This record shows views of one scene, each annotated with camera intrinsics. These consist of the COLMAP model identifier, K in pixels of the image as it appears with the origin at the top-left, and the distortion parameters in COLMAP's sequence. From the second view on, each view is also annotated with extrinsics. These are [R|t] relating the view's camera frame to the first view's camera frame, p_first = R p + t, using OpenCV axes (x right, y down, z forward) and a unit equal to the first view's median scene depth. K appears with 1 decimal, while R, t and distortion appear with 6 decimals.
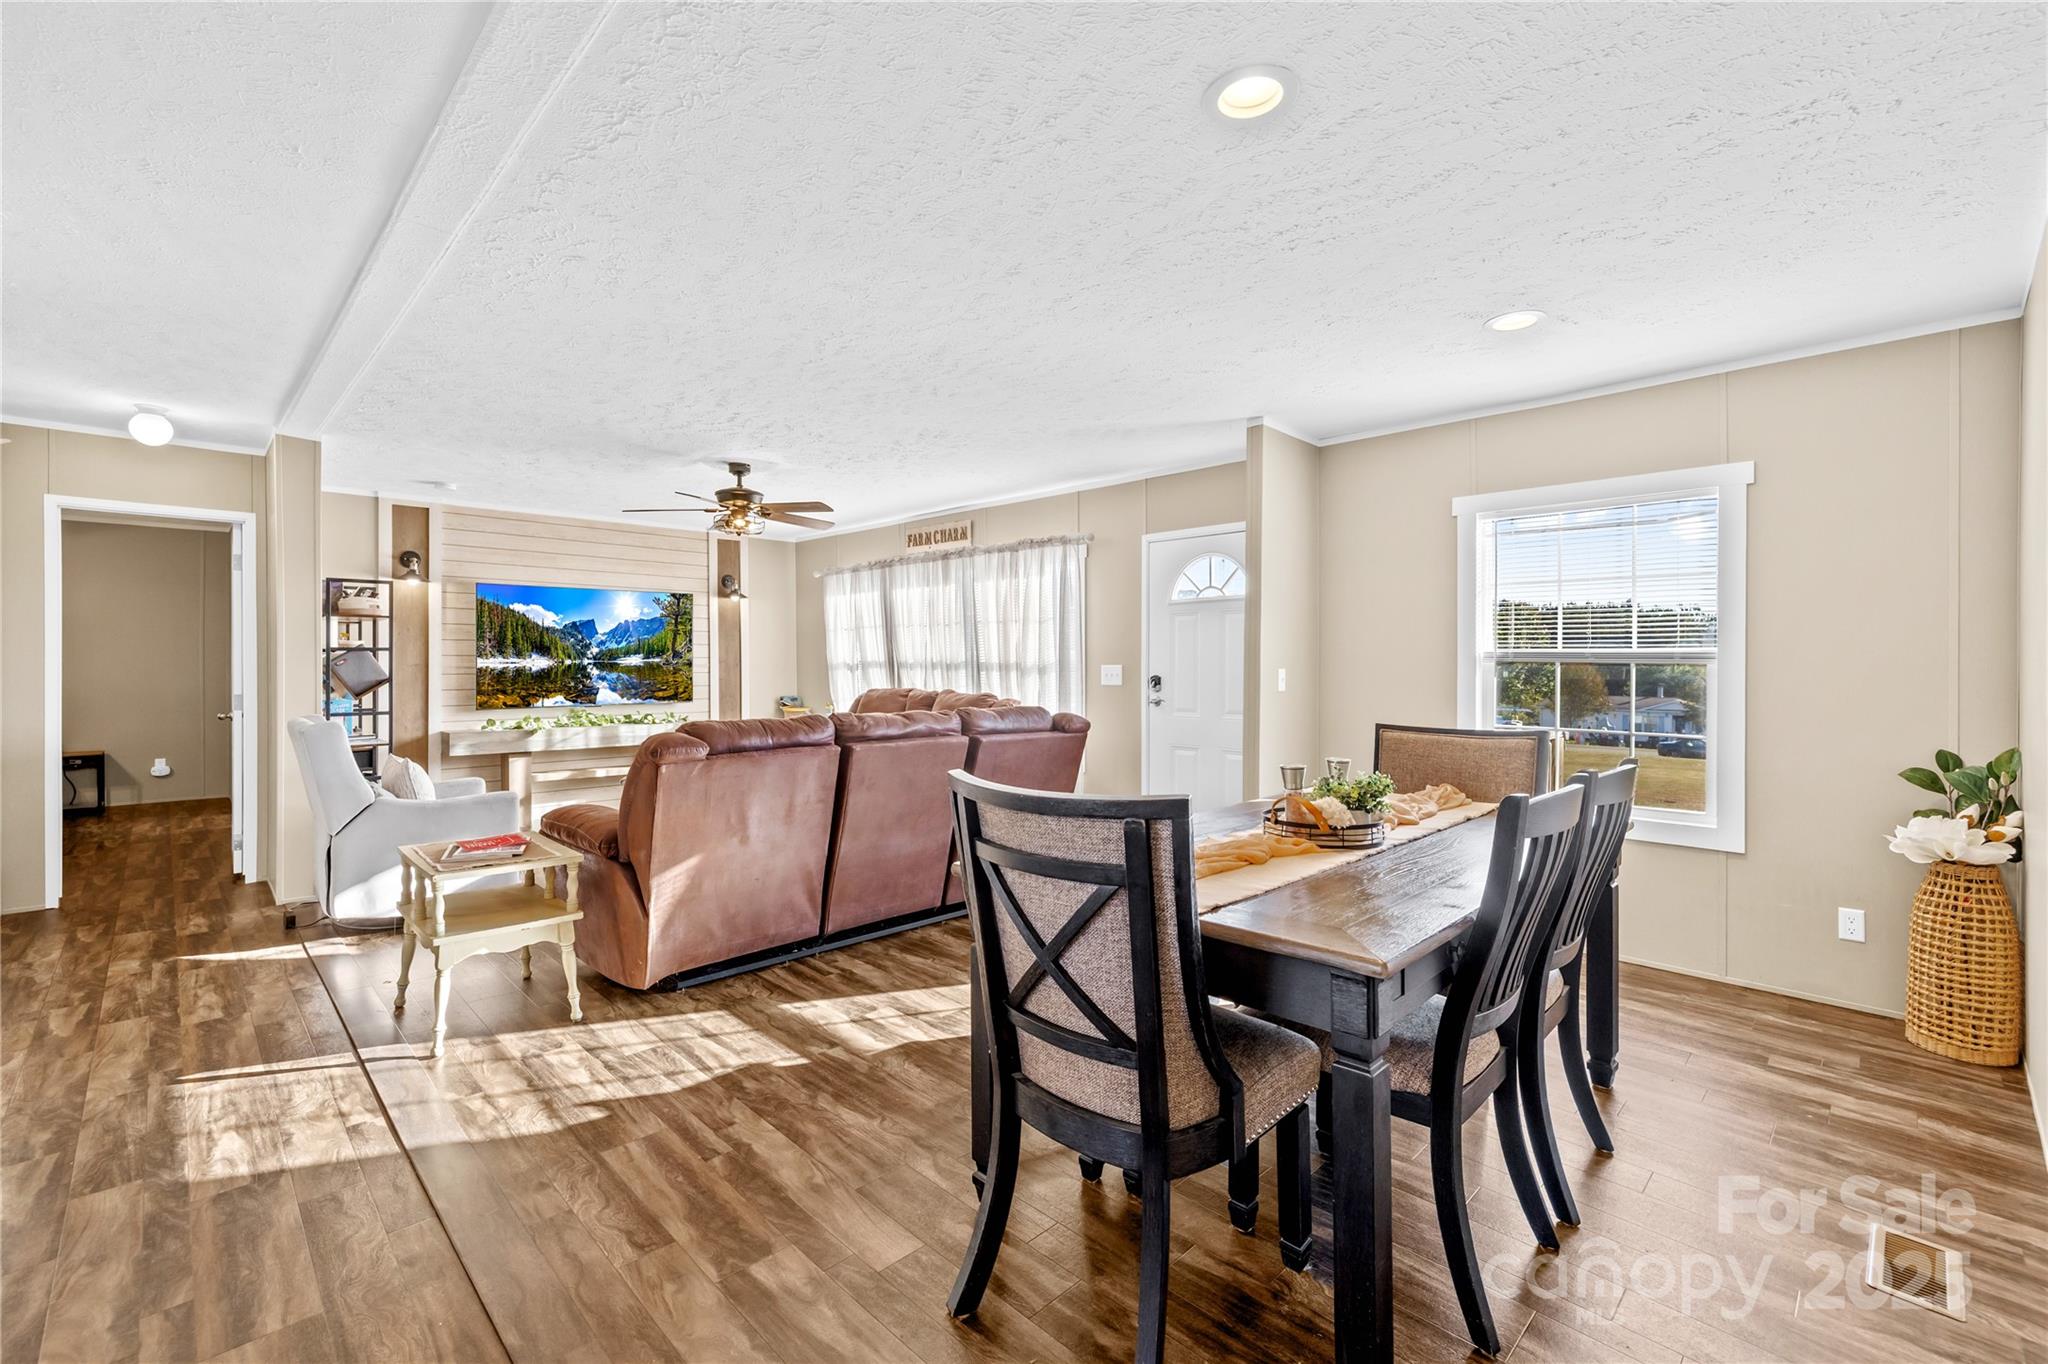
lens RADIAL K [[870.3, 0, 998.8], [0, 870.3, 663.7], [0, 0, 1]] dist [-0.001222, -0.000289]
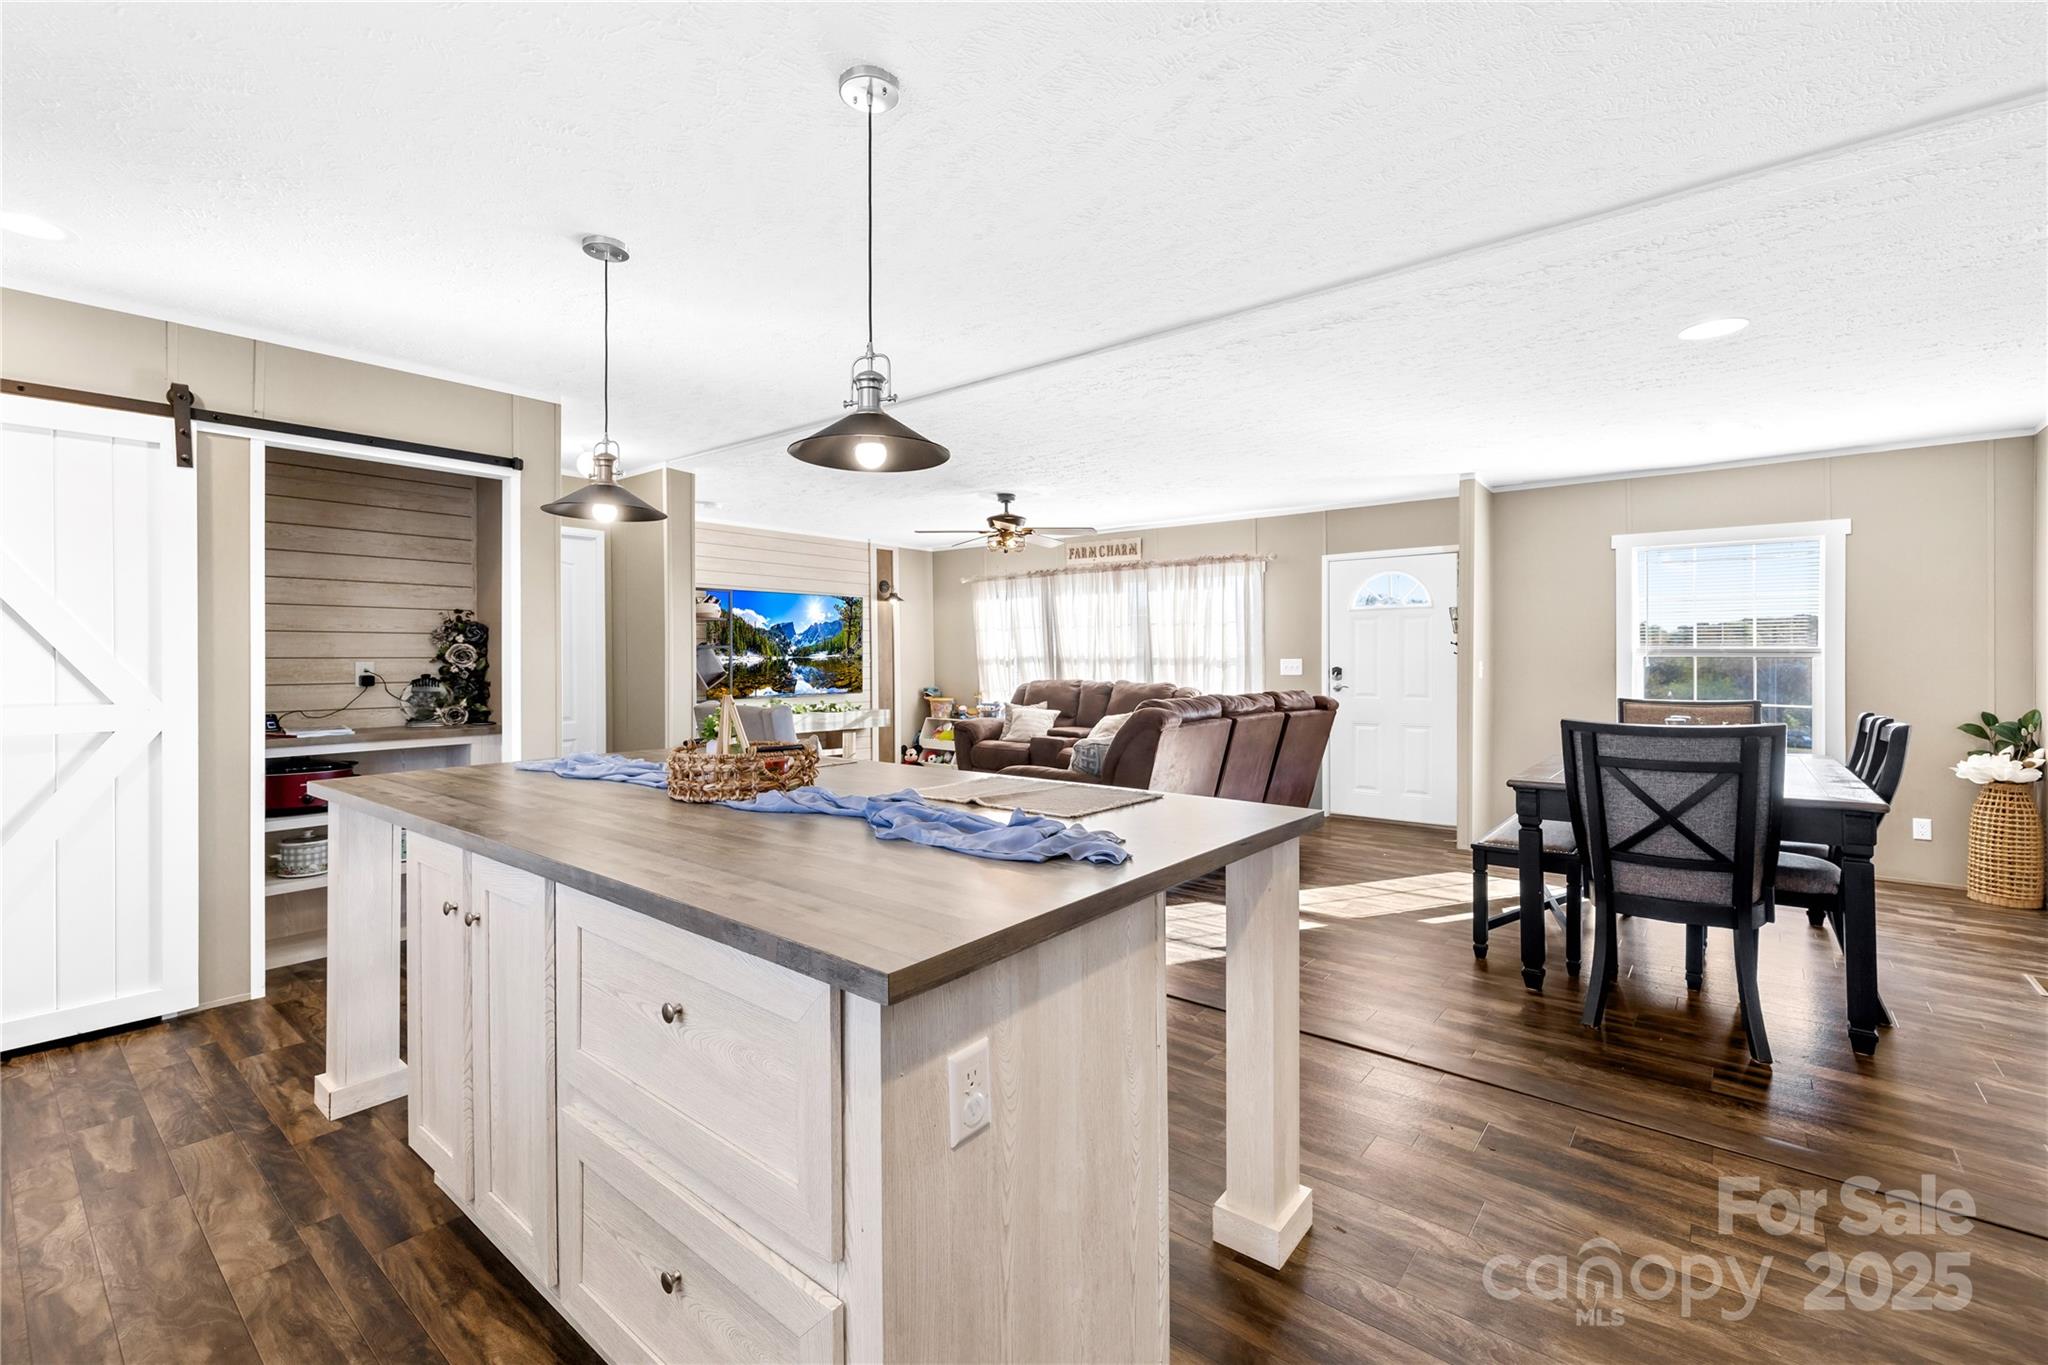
lens RADIAL K [[869.2, 0, 976.2], [0, 869.2, 656.8], [0, 0, 1]] dist [0.000034, 0.000070]
pose [[0.995415, -0.002606, 0.095617, -0.390216], [0.002887, 0.999992, -0.002798, 0.000217], [-0.095609, 0.003061, 0.995414, -0.169443]]
